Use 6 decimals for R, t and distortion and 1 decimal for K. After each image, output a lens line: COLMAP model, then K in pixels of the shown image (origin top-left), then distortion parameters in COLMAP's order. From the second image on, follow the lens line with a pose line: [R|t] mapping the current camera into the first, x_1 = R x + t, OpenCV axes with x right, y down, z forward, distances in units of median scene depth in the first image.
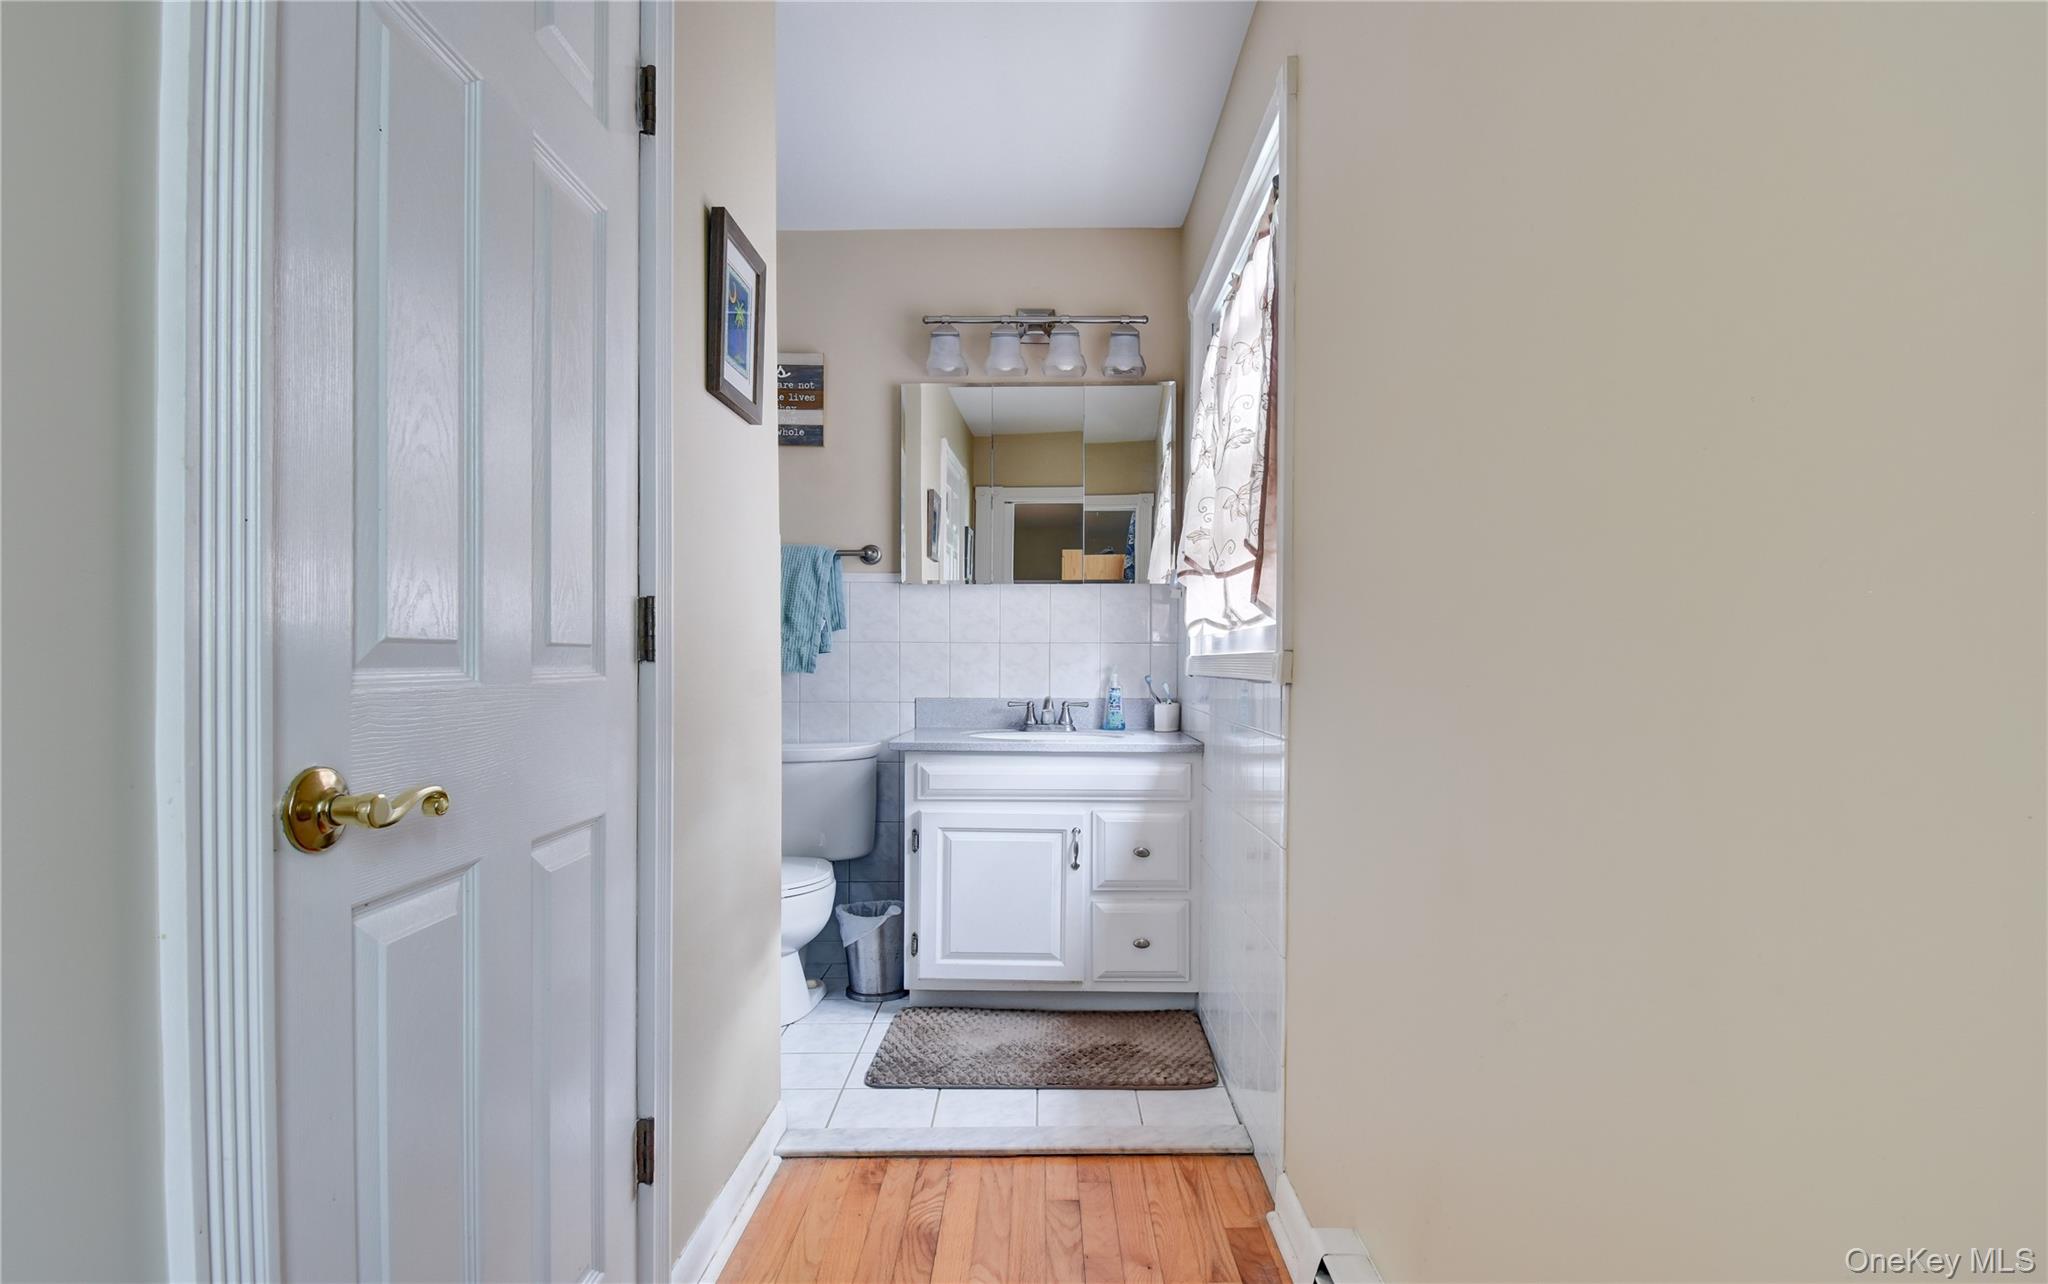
lens RADIAL K [[1155.1, 0, 1023.3], [0, 1155.1, 657.3], [0, 0, 1]] dist [0.006291, -0.004264]
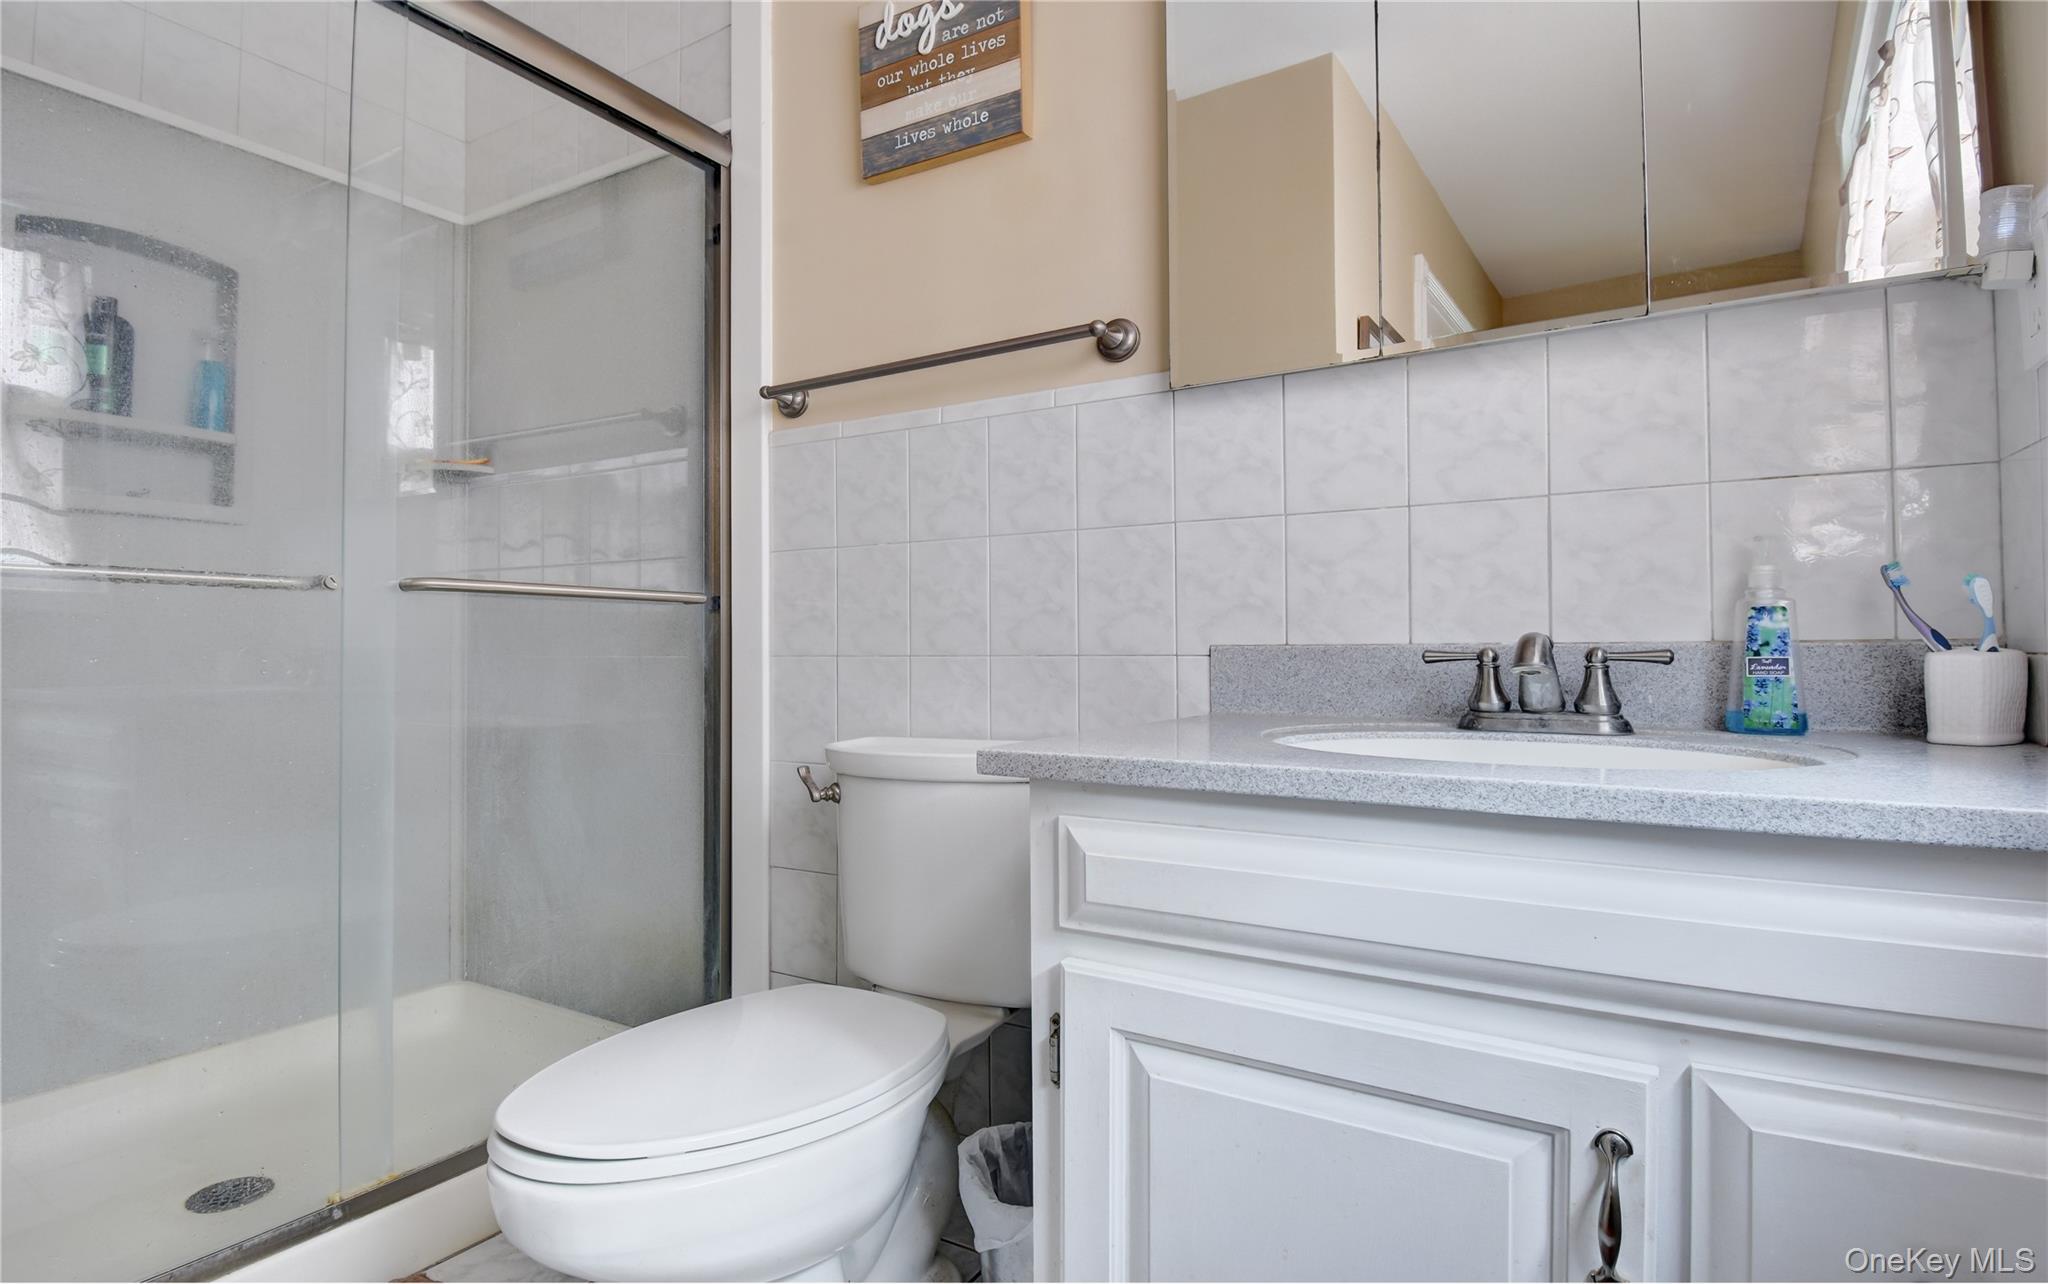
lens RADIAL K [[1040.4, 0, 1026.1], [0, 1040.4, 633.3], [0, 0, 1]] dist [0.000648, -0.000713]
pose [[0.868304, -0.019629, -0.495644, 0.042344], [0.007429, 0.999619, -0.026573, 0.040788], [0.495977, 0.019391, 0.868119, 0.638444]]
